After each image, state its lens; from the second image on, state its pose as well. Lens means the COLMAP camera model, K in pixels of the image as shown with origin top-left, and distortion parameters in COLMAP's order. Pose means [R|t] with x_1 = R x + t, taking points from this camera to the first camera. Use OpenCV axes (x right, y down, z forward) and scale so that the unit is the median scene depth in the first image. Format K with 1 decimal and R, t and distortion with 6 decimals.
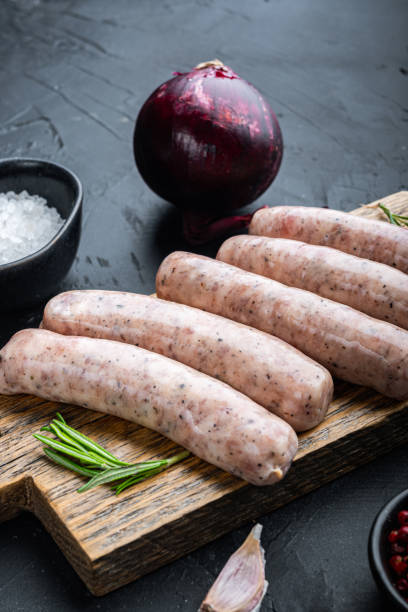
lens RADIAL K [[1347.7, 0, 204.0], [0, 1347.7, 306.0], [0, 0, 1]] dist [-0.029370, 0.519179]
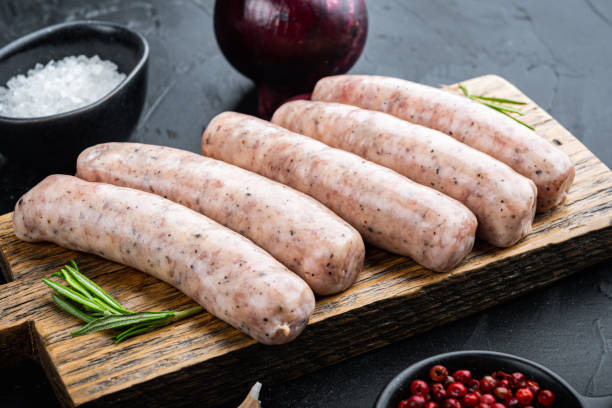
lens RADIAL K [[1347.7, 0, 306.0], [0, 1347.7, 204.0], [0, 0, 1]] dist [-0.029370, 0.519179]
pose [[0.992565, 0.056460, -0.107833, 0.153574], [-0.064147, 0.995538, -0.069201, 0.094323], [0.103445, 0.075603, 0.991758, 0.070802]]
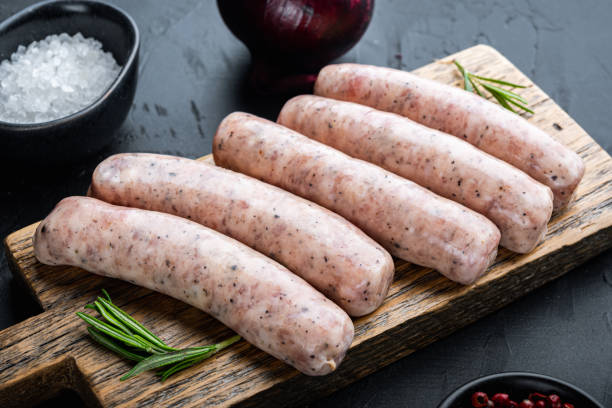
lens RADIAL K [[1347.7, 0, 306.0], [0, 1347.7, 204.0], [0, 0, 1]] dist [-0.029370, 0.519179]
pose [[0.999454, 0.029790, 0.014285, 0.018652], [-0.031074, 0.994479, 0.100229, -0.079060], [-0.011221, -0.100619, 0.994862, 0.059232]]
